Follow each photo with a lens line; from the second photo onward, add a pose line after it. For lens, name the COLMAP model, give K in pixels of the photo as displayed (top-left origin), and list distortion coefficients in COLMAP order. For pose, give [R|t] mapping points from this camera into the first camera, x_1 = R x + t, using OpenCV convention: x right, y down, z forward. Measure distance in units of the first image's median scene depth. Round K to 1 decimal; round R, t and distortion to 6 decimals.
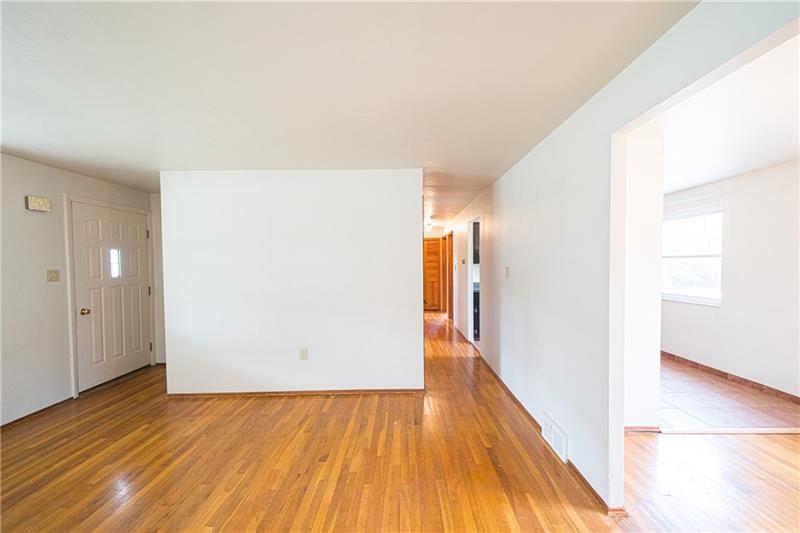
lens RADIAL K [[300.3, 0, 400.0], [0, 300.3, 266.5], [0, 0, 1]] dist [0.001655, 0.000295]
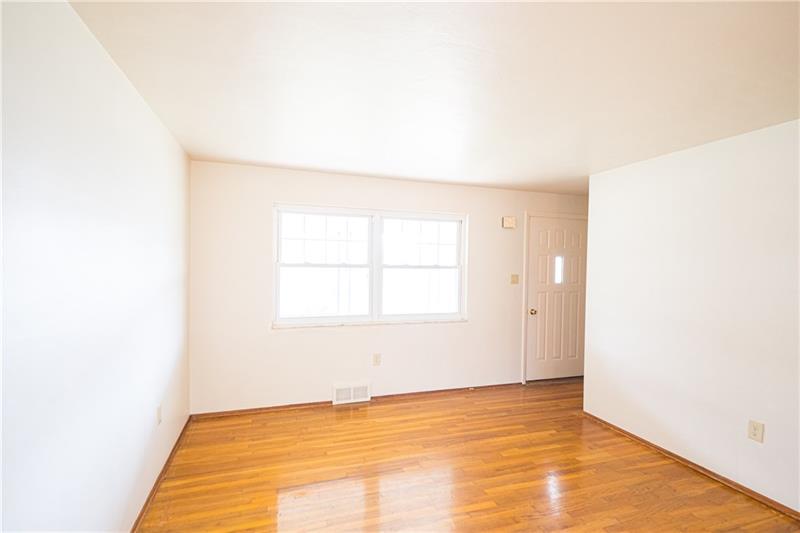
lens RADIAL K [[376.1, 0, 400.0], [0, 376.1, 266.5], [0, 0, 1]] dist [-0.000609, -0.000105]
pose [[0.325582, 0.022495, -0.945246, 0.154989], [-0.035311, 0.999309, 0.011619, -0.024726], [0.944854, 0.029594, 0.326151, 0.058089]]
